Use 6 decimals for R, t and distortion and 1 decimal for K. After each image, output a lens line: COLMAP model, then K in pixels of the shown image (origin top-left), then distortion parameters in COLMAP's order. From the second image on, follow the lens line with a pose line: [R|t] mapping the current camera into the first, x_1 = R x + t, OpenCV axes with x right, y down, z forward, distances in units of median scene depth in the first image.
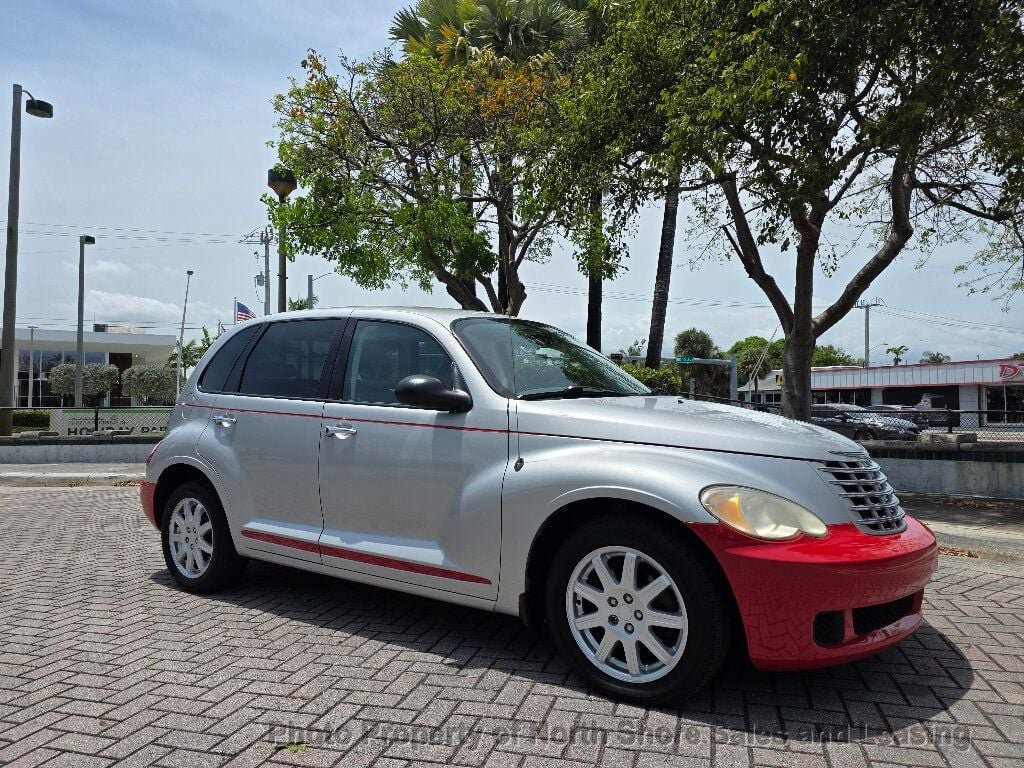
lens RADIAL K [[685.0, 0, 504.3], [0, 685.0, 380.4], [0, 0, 1]] dist [0.054118, -0.042663]
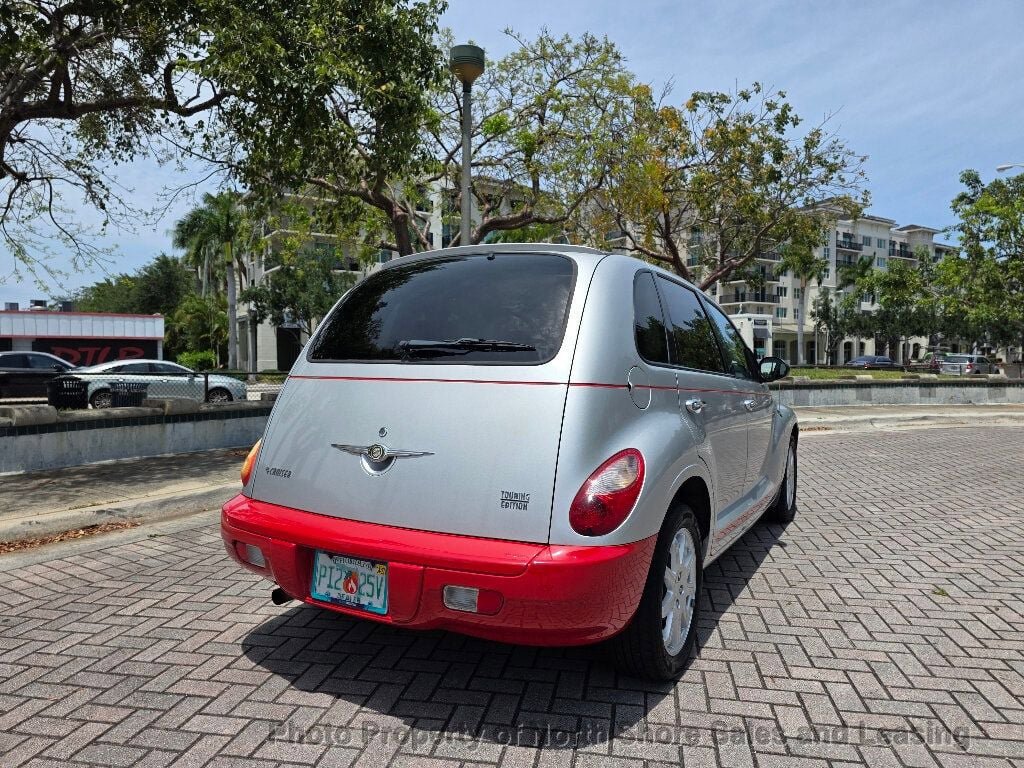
lens RADIAL K [[691.1, 0, 511.5], [0, 691.1, 390.4], [0, 0, 1]] dist [0.050151, -0.047159]
pose [[-0.102070, -0.037184, 0.994082, -0.325366], [-0.040995, 0.998609, 0.033144, 0.007747], [-0.993932, -0.037369, -0.103452, 0.372489]]
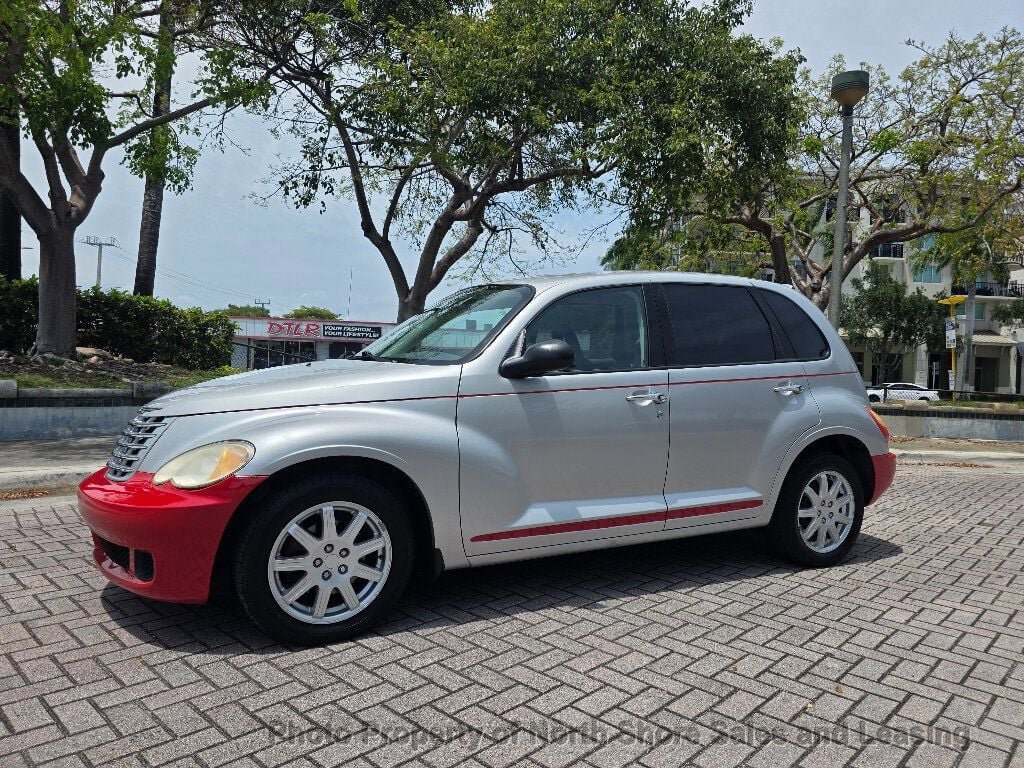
lens RADIAL K [[693.6, 0, 517.2], [0, 693.6, 385.4], [0, 0, 1]] dist [0.056244, -0.052551]
pose [[0.452401, 0.002659, 0.891811, -0.438600], [-0.081169, 0.995968, 0.038206, 0.014978], [-0.888113, -0.089671, 0.450793, 0.296850]]
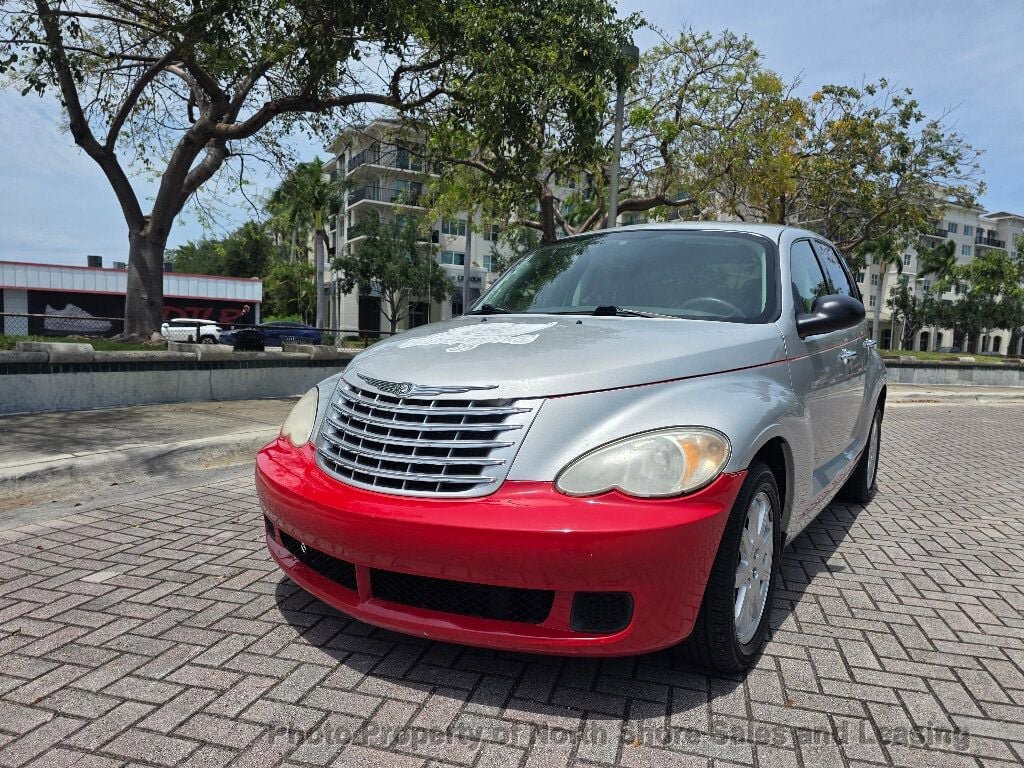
lens RADIAL K [[694.7, 0, 519.2], [0, 694.7, 402.0], [0, 0, 1]] dist [0.053164, -0.048633]
pose [[-0.035715, -0.089112, 0.995381, -0.441882], [-0.082001, 0.992919, 0.085950, 0.029442], [-0.995992, -0.078552, -0.042769, 0.493858]]
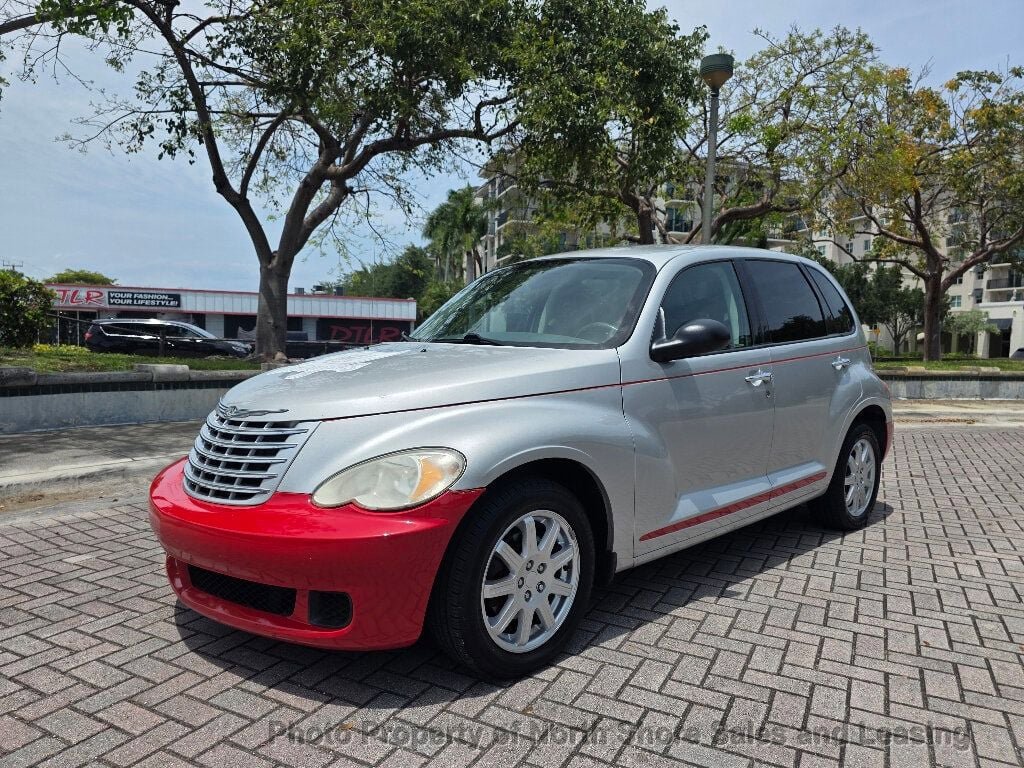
lens RADIAL K [[693.0, 0, 511.8], [0, 693.0, 393.8], [0, 0, 1]] dist [0.050314, -0.048405]
pose [[0.198275, -0.060238, 0.978294, -0.451970], [-0.068729, 0.994798, 0.075184, 0.018274], [-0.977734, -0.082144, 0.193104, 0.404885]]
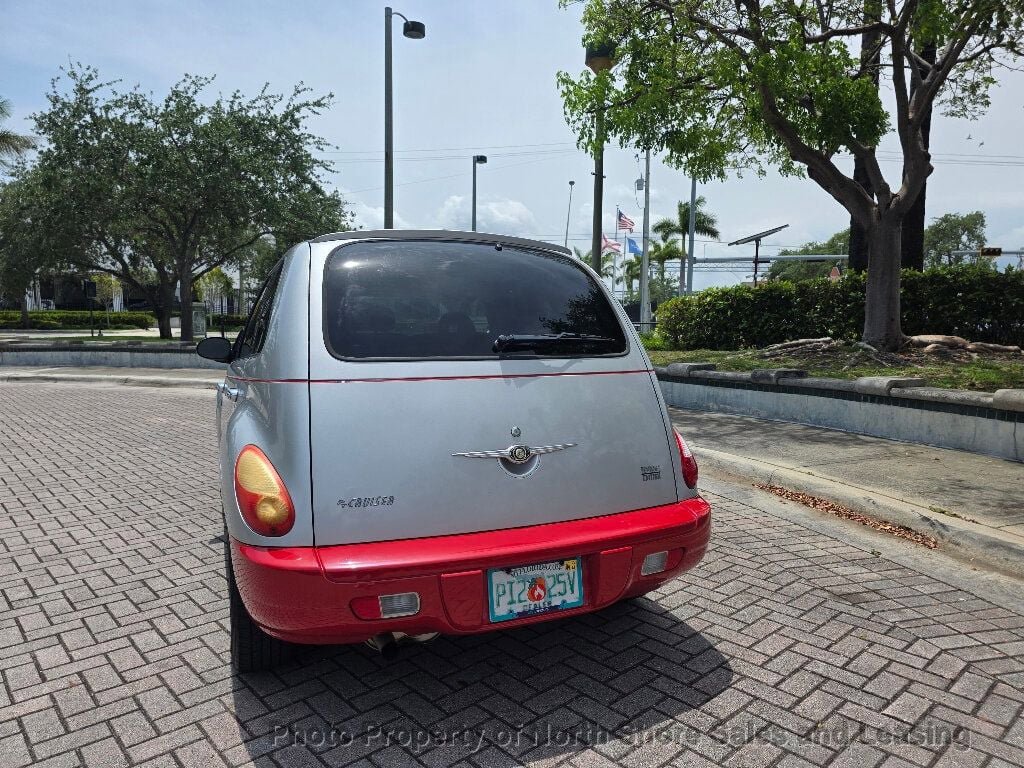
lens RADIAL K [[691.1, 0, 511.5], [0, 691.1, 390.4], [0, 0, 1]] dist [0.050151, -0.047159]
pose [[0.854344, 0.069465, -0.515045, 0.051011], [0.007703, 0.989226, 0.146195, -0.013717], [0.519651, -0.128868, 0.844604, 0.189325]]
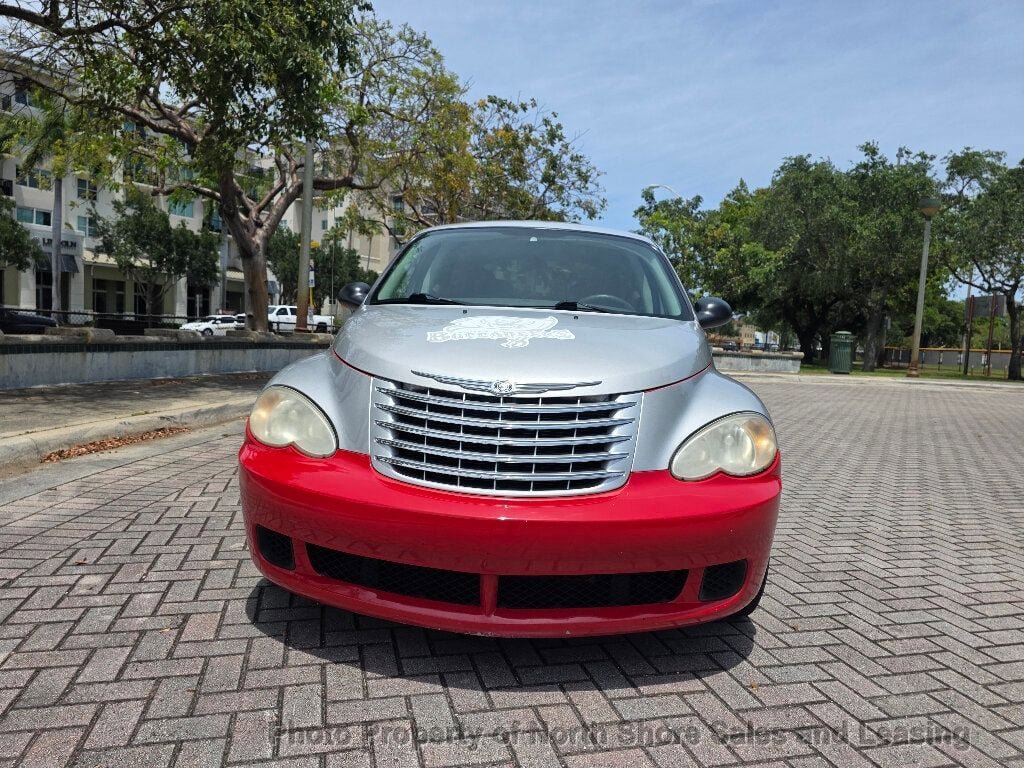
lens RADIAL K [[693.0, 0, 511.8], [0, 693.0, 393.8], [0, 0, 1]] dist [0.050314, -0.048405]
pose [[-0.524687, -0.093336, 0.846163, -0.413049], [-0.085003, 0.994748, 0.057017, 0.034683], [-0.847041, -0.042010, -0.529865, 0.589433]]
